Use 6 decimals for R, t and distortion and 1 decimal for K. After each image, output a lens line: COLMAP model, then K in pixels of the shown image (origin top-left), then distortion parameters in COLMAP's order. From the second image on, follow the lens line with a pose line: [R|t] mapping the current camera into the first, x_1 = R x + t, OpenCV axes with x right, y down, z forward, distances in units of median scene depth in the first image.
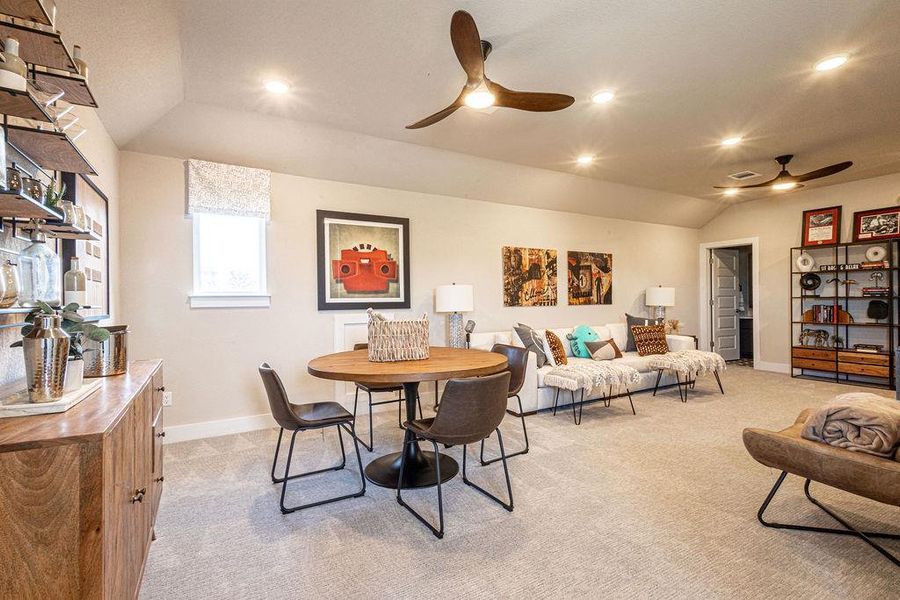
lens RADIAL K [[412.6, 0, 449.0], [0, 412.6, 301.1], [0, 0, 1]] dist [0.006050, 0.000615]
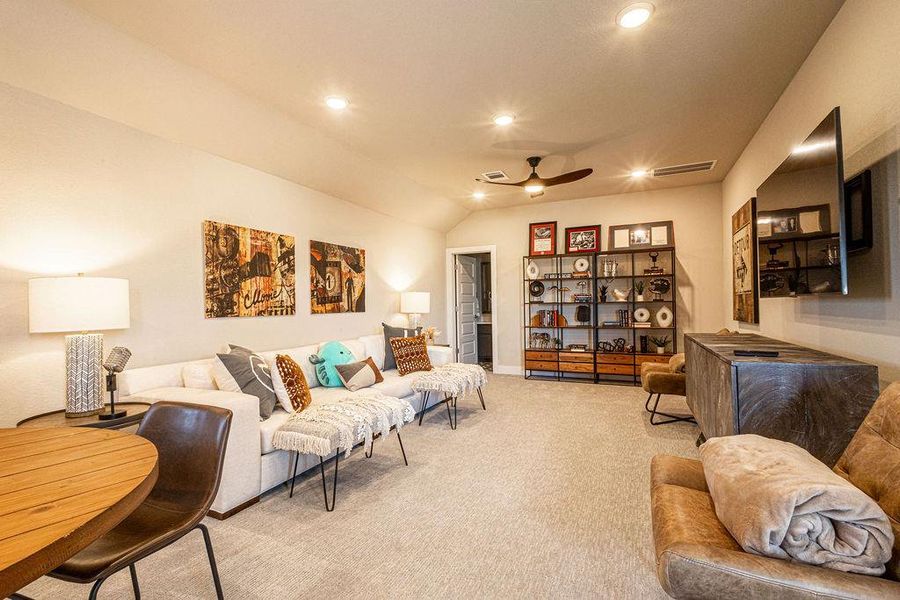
lens RADIAL K [[412.6, 0, 448.8], [0, 412.6, 302.2], [0, 0, 1]] dist [0.006050, 0.000615]
pose [[0.818552, 0.000712, 0.574432, 0.073085], [0.008523, 0.999874, -0.013385, 0.001279], [-0.574369, 0.015852, 0.818443, 0.277585]]
